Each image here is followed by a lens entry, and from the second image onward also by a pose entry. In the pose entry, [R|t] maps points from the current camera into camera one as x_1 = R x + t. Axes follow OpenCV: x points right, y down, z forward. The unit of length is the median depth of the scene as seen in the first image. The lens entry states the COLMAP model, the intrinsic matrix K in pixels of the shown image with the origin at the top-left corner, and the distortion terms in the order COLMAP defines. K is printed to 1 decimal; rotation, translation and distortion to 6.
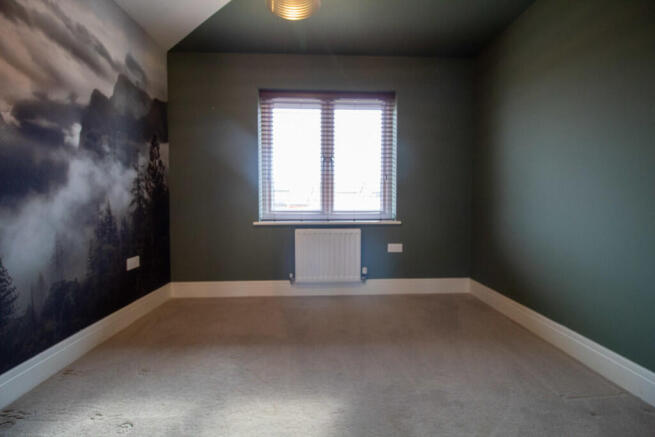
lens RADIAL K [[351.0, 0, 324.2], [0, 351.0, 217.8], [0, 0, 1]] dist [0.001946, -0.000519]
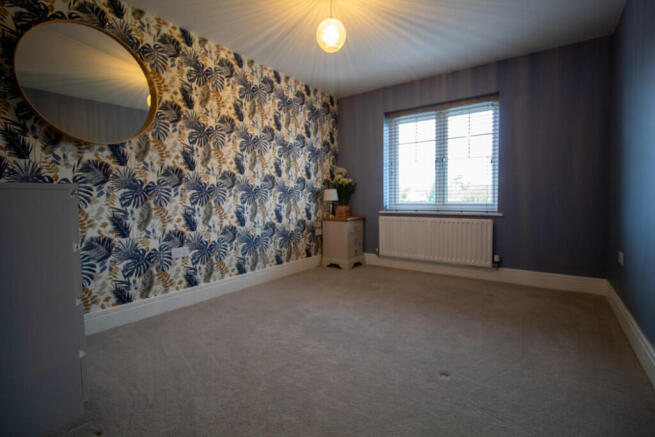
lens RADIAL K [[286.1, 0, 344.9], [0, 286.1, 212.4], [0, 0, 1]] dist [0.001682, 0.000101]
pose [[0.807930, 0.024626, -0.588764, 0.331242], [-0.016426, 0.999679, 0.019272, -0.000596], [0.589050, -0.005900, 0.808075, 0.016515]]
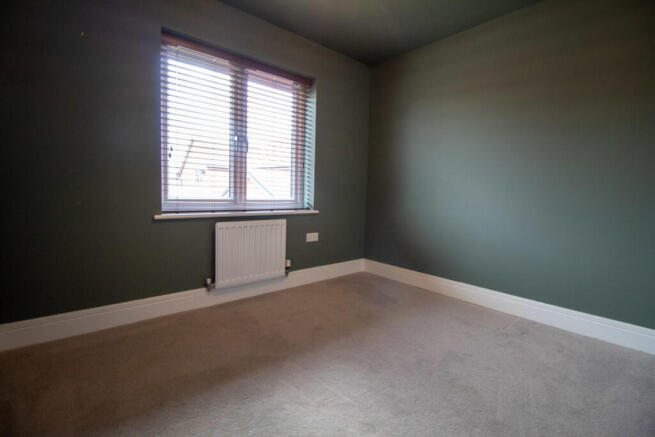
lens RADIAL K [[349.2, 0, 334.6], [0, 349.2, 223.2], [0, 0, 1]] dist [0.001881, -0.000173]
pose [[0.728200, -0.038914, 0.684259, -0.415011], [0.011392, 0.998936, 0.044686, 0.001857], [-0.685270, -0.024745, 0.727868, 0.232043]]
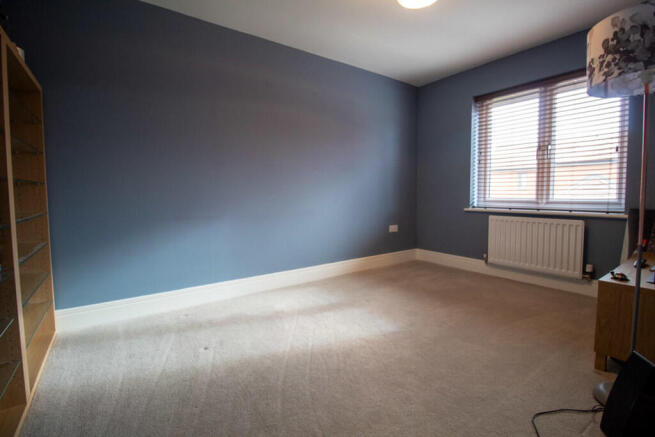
lens RADIAL K [[312.3, 0, 326.0], [0, 312.3, 217.7], [0, 0, 1]] dist [-0.008794, -0.001451]
pose [[0.520215, 0.065631, -0.851510, 0.453443], [-0.031163, 0.997838, 0.057871, -0.002152], [0.853467, -0.003570, 0.521135, 0.023650]]
